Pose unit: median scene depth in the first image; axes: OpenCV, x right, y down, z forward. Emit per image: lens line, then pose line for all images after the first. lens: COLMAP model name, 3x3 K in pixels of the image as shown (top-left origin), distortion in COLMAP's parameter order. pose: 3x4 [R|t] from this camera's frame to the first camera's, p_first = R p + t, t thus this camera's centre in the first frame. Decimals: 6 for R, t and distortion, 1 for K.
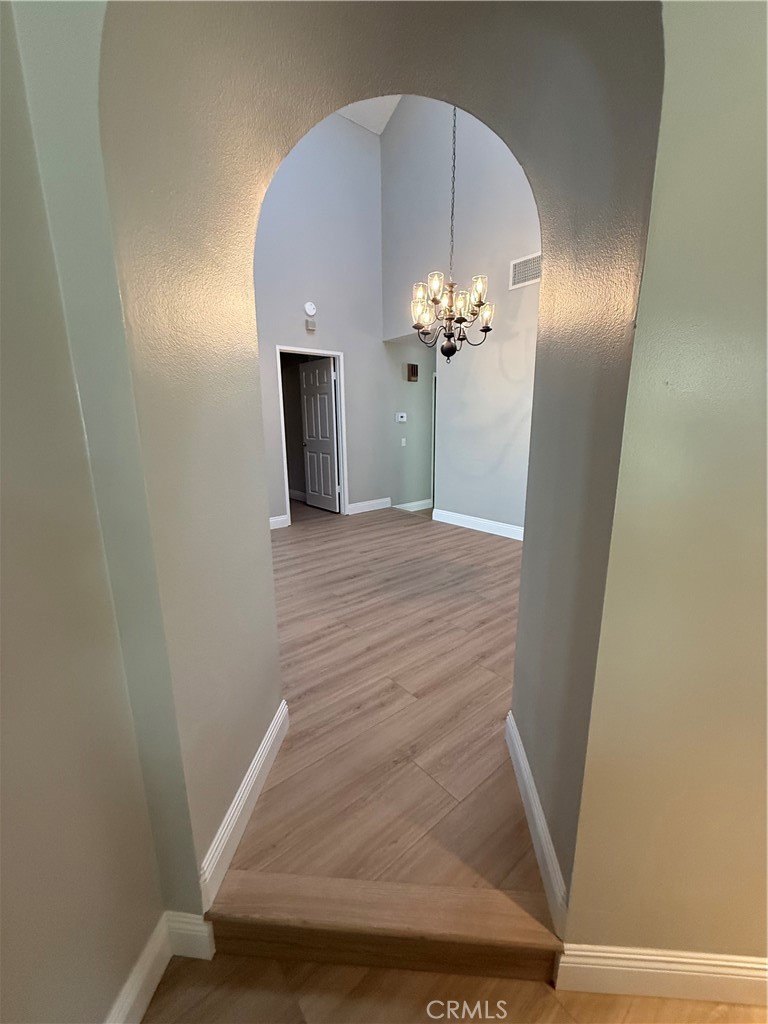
lens RADIAL K [[408.4, 0, 381.8], [0, 408.4, 509.1], [0, 0, 1]] dist [0.000489, -0.000177]
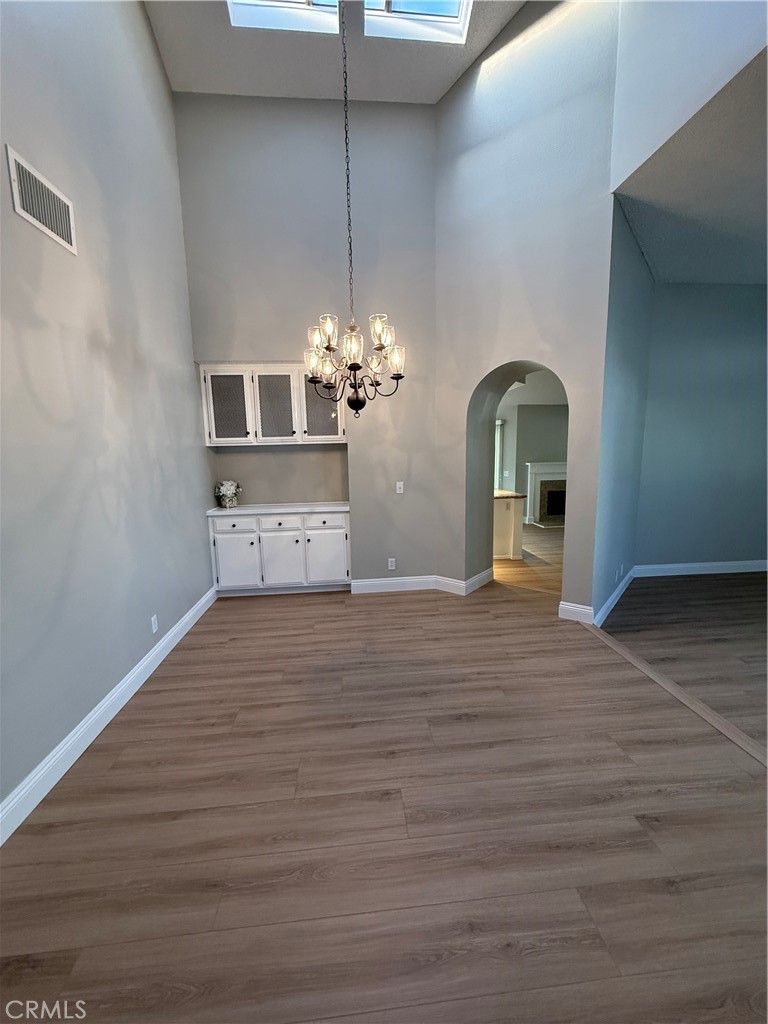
lens RADIAL K [[408.4, 0, 385.4], [0, 408.4, 510.4], [0, 0, 1]] dist [0.000489, -0.000177]
pose [[-0.827076, -0.059316, 0.558952, -0.367167], [0.146764, 0.937132, 0.316613, -0.439512], [-0.542592, 0.343897, -0.766374, 1.687144]]
